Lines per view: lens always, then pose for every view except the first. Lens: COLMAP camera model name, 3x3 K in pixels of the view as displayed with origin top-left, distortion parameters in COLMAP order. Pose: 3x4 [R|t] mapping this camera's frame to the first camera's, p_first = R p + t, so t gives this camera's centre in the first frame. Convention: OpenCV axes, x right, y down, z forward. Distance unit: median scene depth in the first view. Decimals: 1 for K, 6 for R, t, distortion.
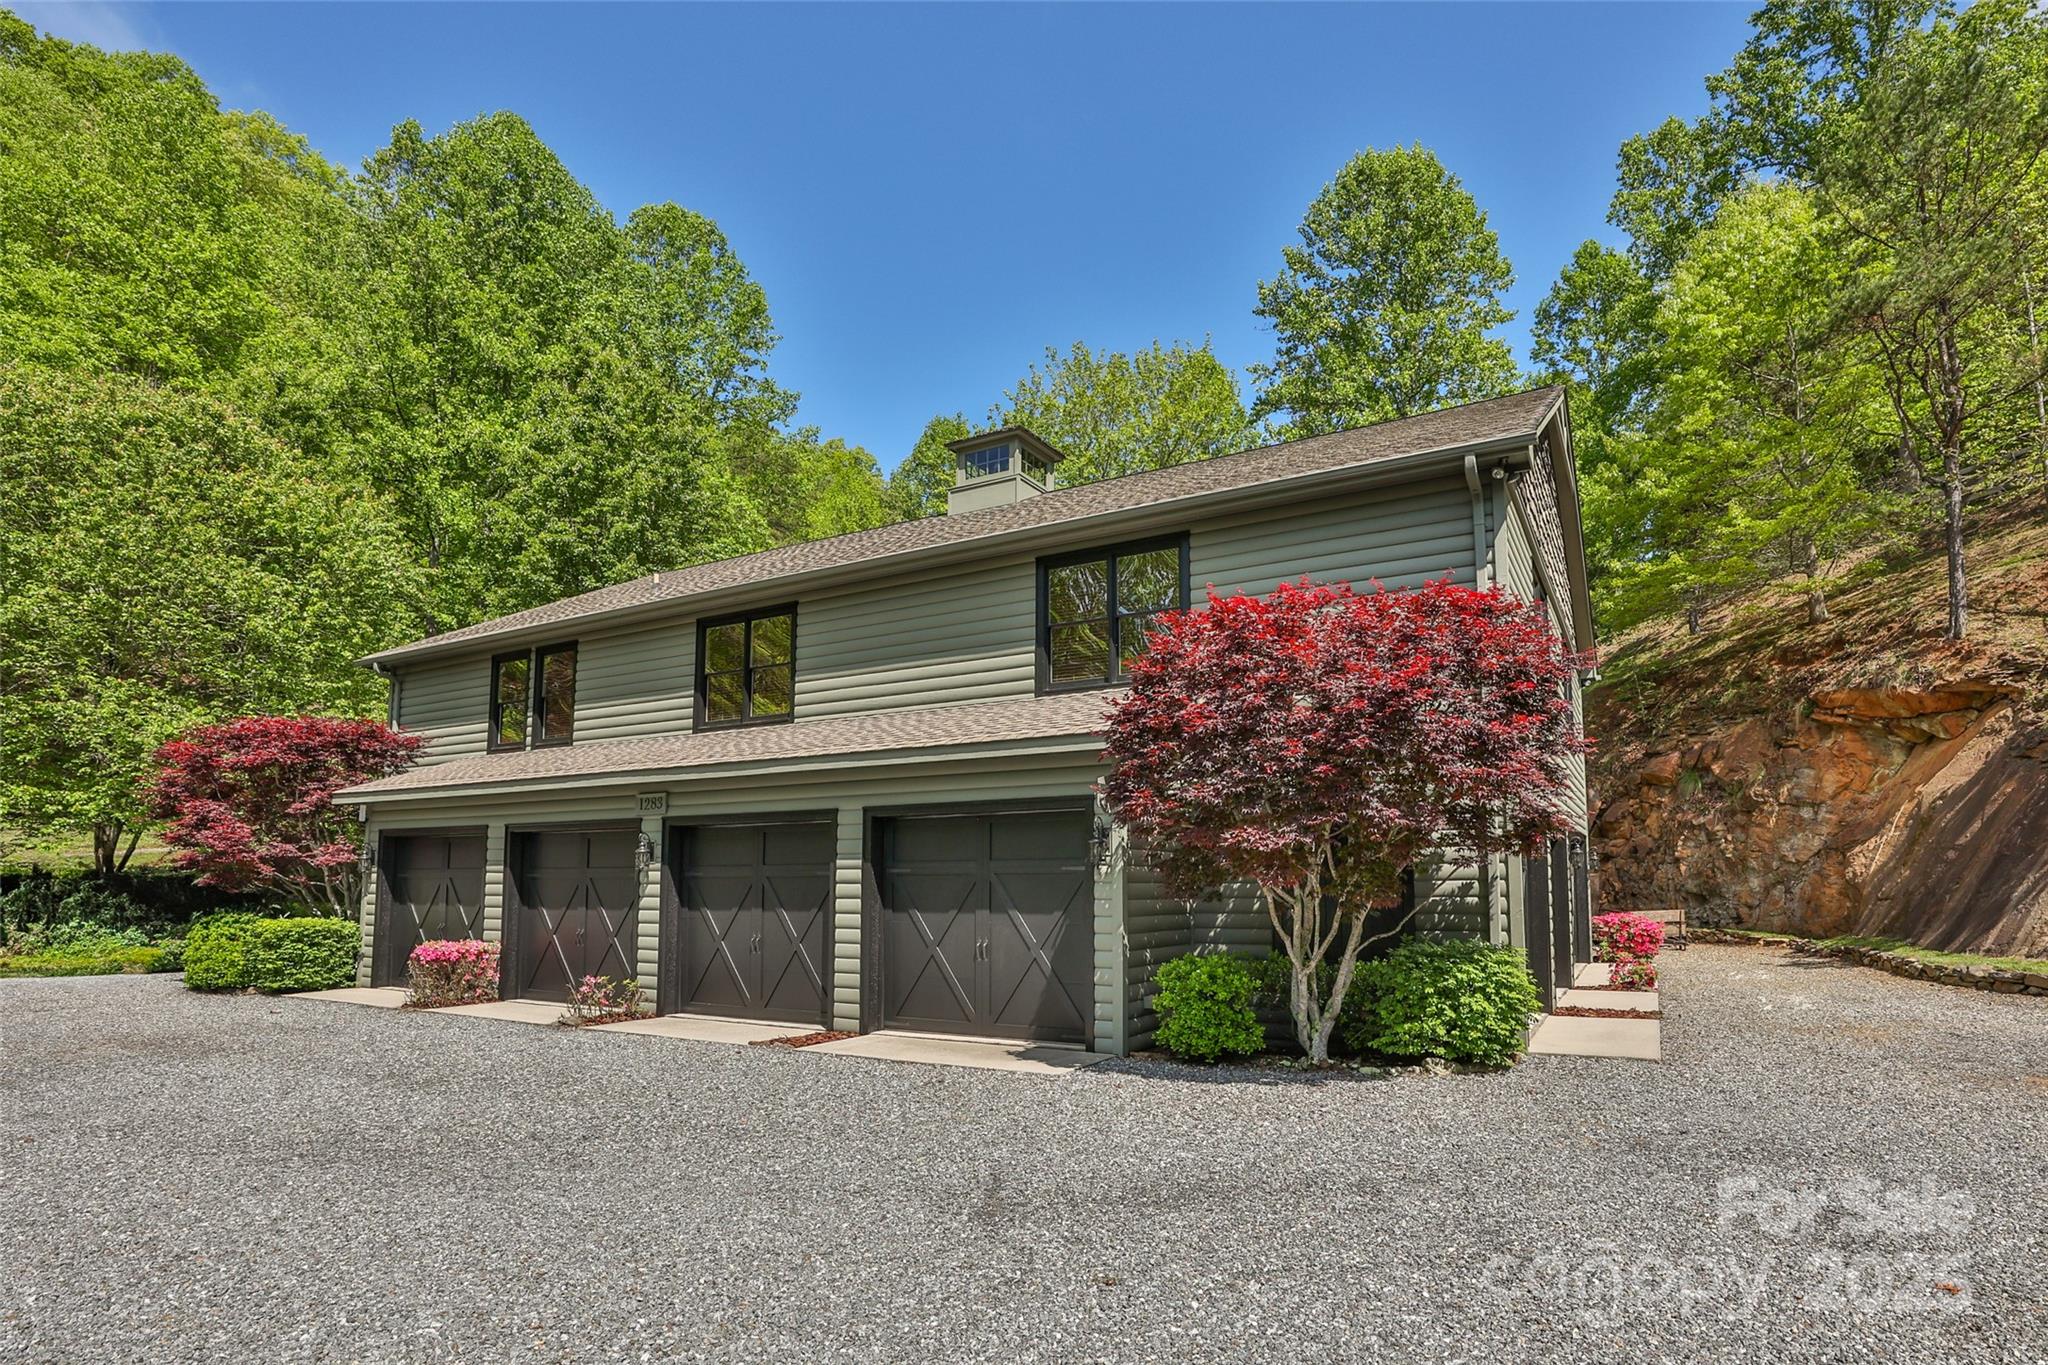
lens RADIAL K [[991.1, 0, 1027.3], [0, 991.1, 792.4], [0, 0, 1]] dist [-0.027653, -0.000306]
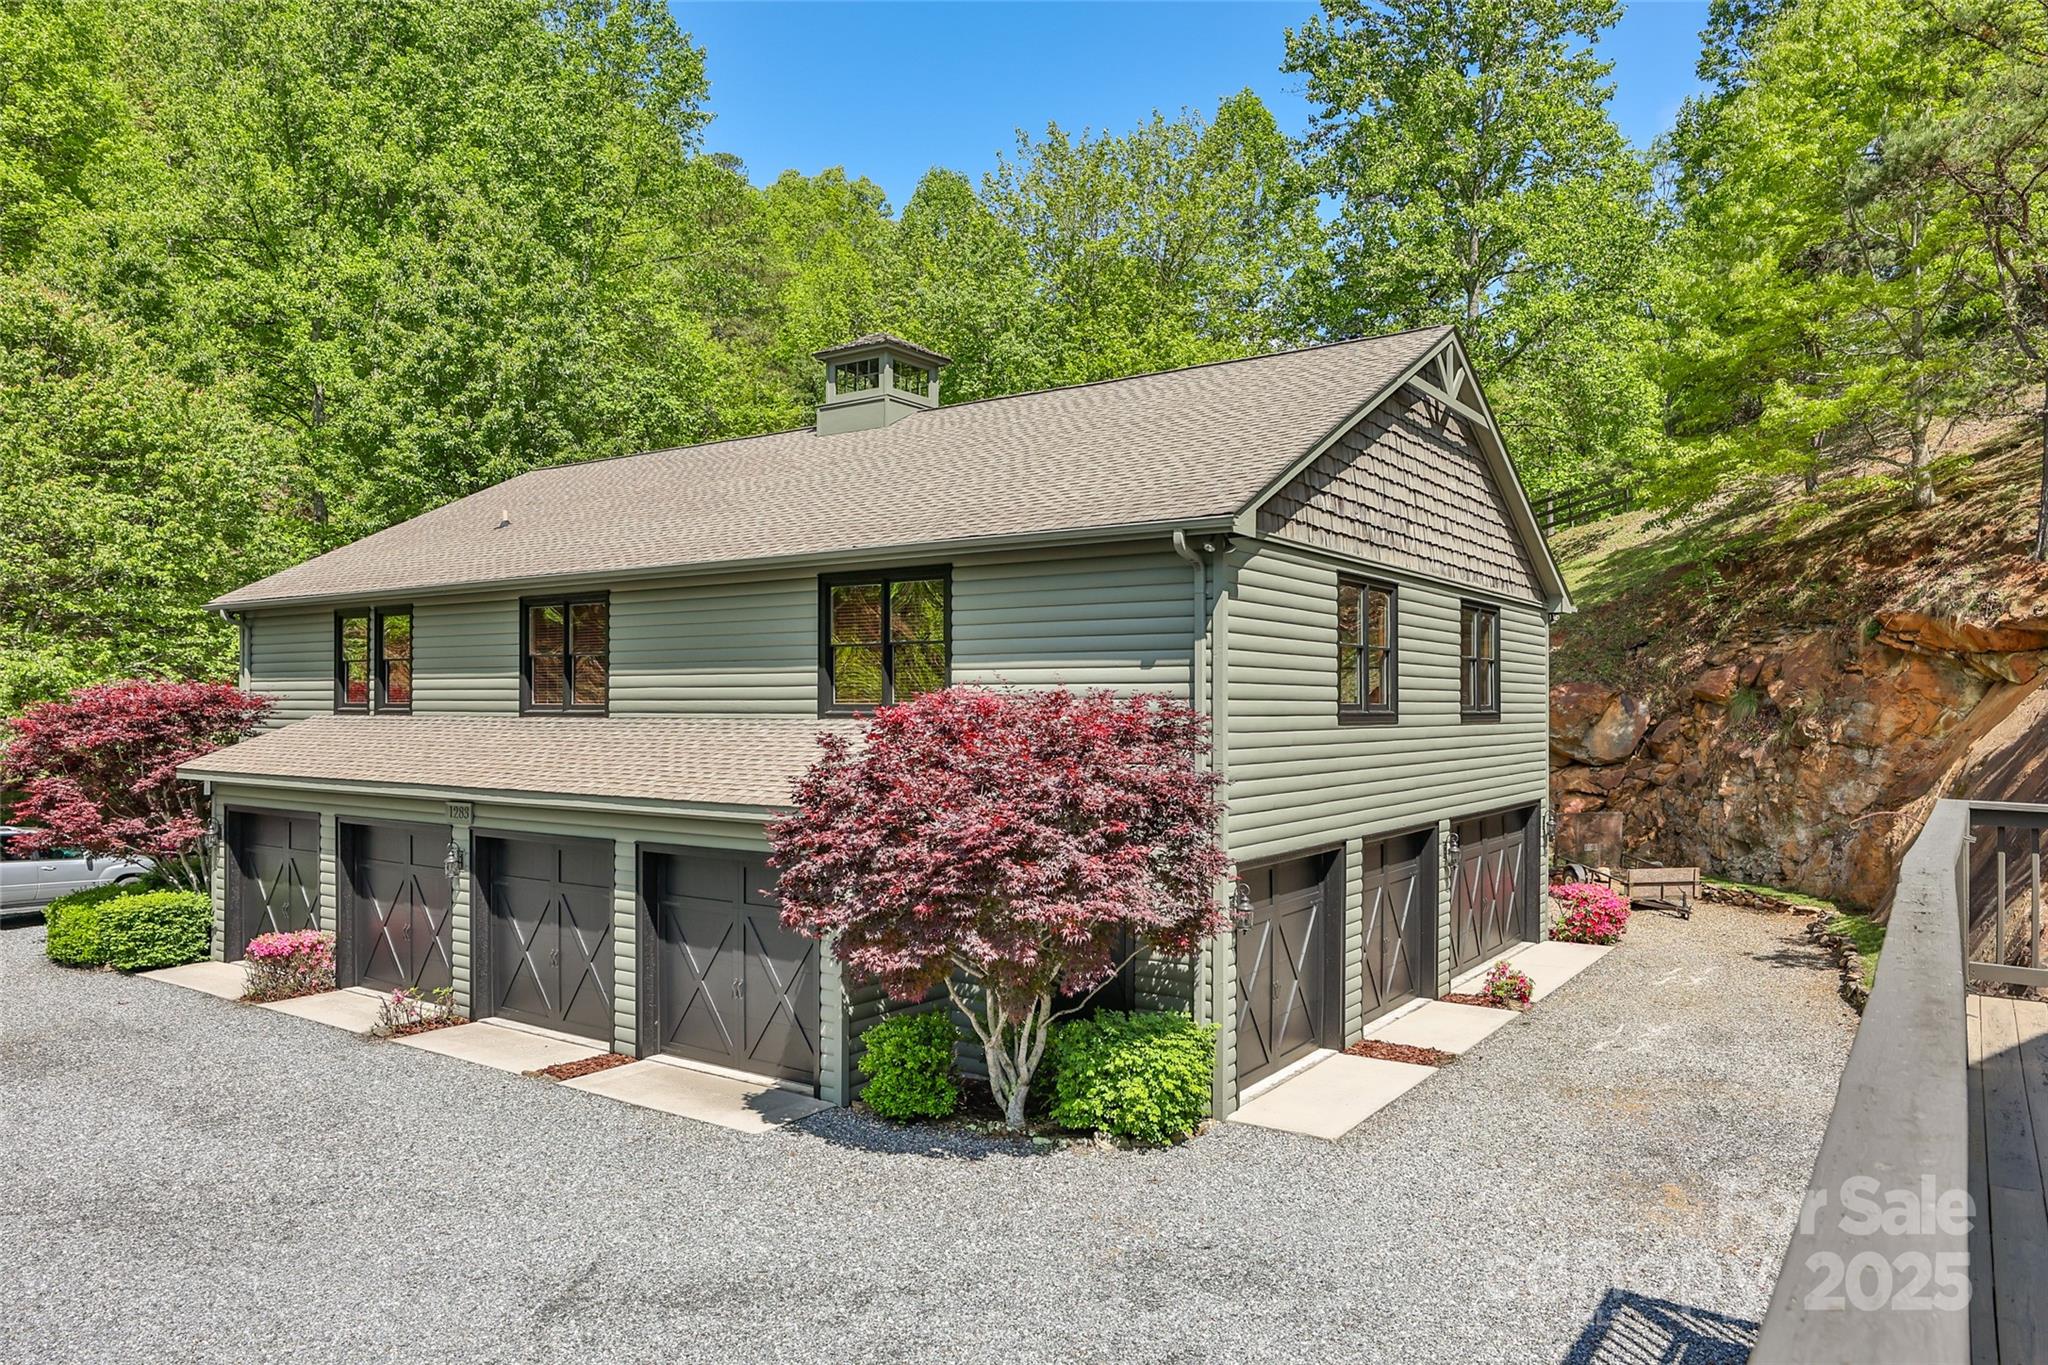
lens RADIAL K [[1291.6, 0, 1024.0], [0, 1291.6, 682.5], [0, 0, 1]] dist [-0.004167, -0.000514]
pose [[0.995250, 0.001492, -0.097340, 0.215361], [0.007439, 0.995794, 0.091317, -0.158647], [0.097066, -0.091607, 0.991053, -0.160444]]
